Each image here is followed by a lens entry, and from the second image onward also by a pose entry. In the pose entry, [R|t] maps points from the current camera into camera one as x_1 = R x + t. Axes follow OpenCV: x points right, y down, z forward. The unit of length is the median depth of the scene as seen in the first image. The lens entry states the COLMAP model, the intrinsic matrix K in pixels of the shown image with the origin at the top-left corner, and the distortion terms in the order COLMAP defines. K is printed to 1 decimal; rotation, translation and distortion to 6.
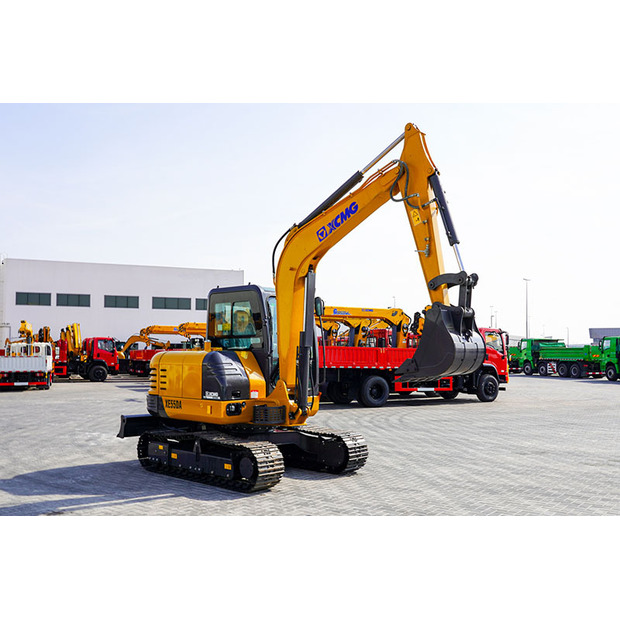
lens RADIAL K [[612.7, 0, 330.1], [0, 612.7, 327.2], [0, 0, 1]] dist [-0.005608, -0.004077]
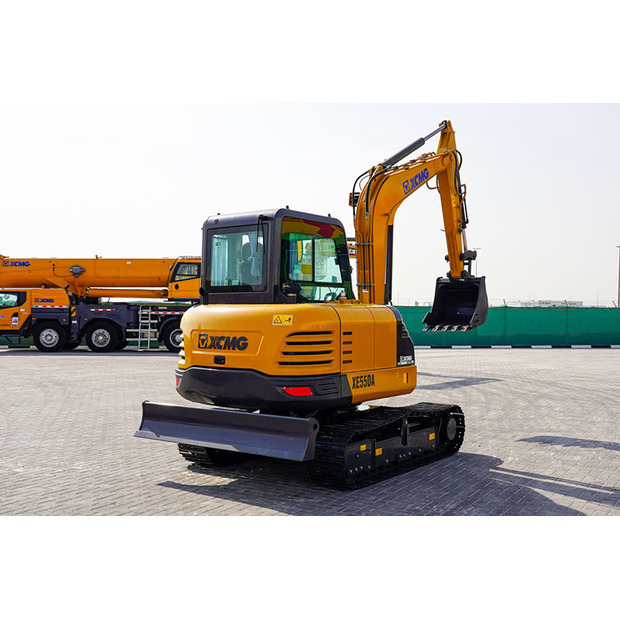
lens RADIAL K [[742.1, 0, 310.0], [0, 742.1, 310.0], [0, 0, 1]] dist [-0.003216, -0.005147]
pose [[-0.099076, -0.004140, 0.995071, -1.145168], [-0.050662, 0.998715, -0.000889, 0.052498], [-0.993789, -0.050500, -0.099158, 1.216626]]
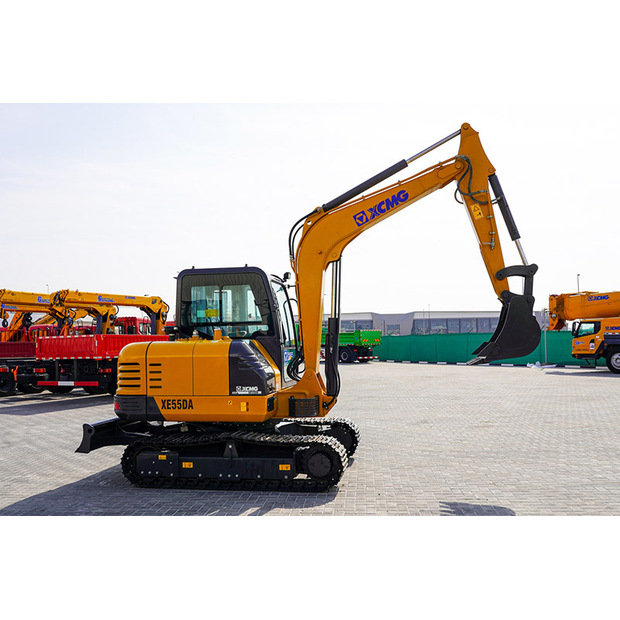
lens RADIAL K [[579.6, 0, 310.3], [0, 579.6, 320.6], [0, 0, 1]] dist [0.005457, 0.003730]
pose [[0.854364, -0.002176, 0.519671, -0.545248], [-0.001923, 0.999971, 0.007349, 0.004480], [-0.519672, -0.007278, 0.854335, 0.237513]]
